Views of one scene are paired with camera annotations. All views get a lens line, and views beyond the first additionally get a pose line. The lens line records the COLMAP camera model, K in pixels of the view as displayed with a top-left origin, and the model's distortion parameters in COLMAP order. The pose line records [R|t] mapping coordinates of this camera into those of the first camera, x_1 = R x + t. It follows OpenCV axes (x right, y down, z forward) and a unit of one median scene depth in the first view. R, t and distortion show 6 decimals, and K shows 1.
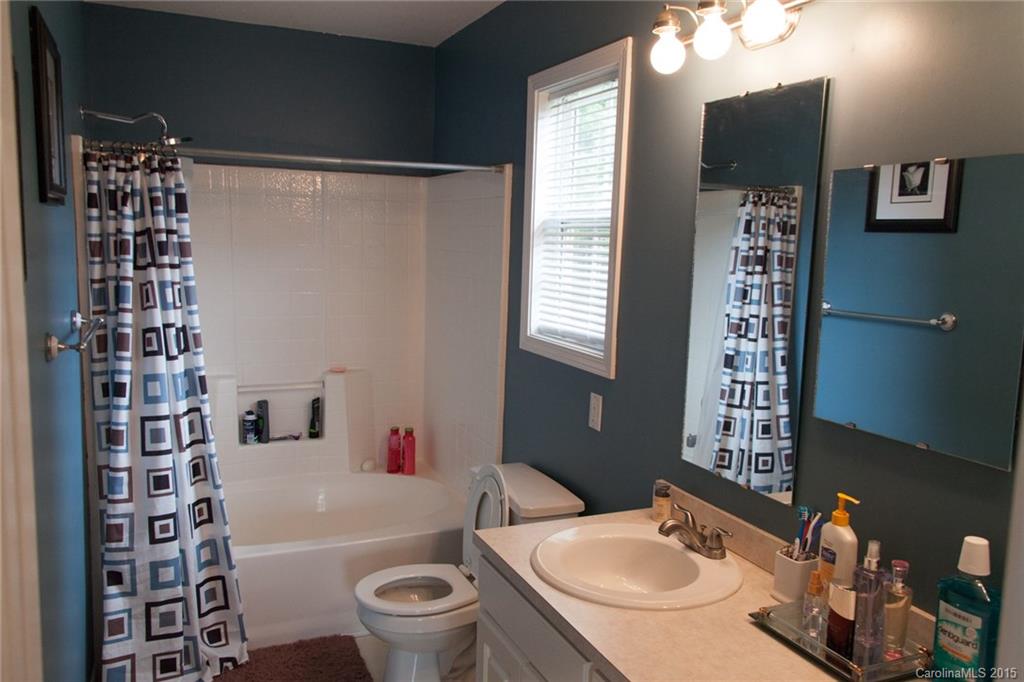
lens RADIAL K [[827.1, 0, 511.6], [0, 827.1, 342.6], [0, 0, 1]] dist [0.047372, -0.013279]
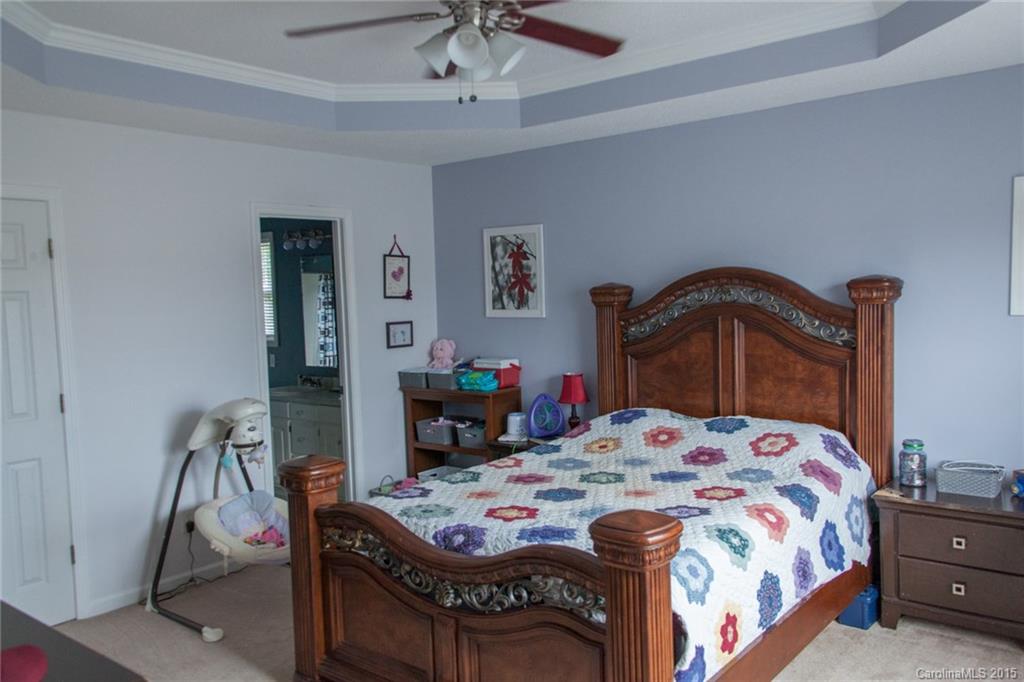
lens RADIAL K [[827.1, 0, 512.9], [0, 827.1, 342.3], [0, 0, 1]] dist [0.047372, -0.013279]
pose [[0.888857, -0.089476, 0.449363, -0.299320], [0.118357, 0.992299, -0.036529, 0.155115], [-0.442634, 0.085654, 0.892602, -1.286612]]
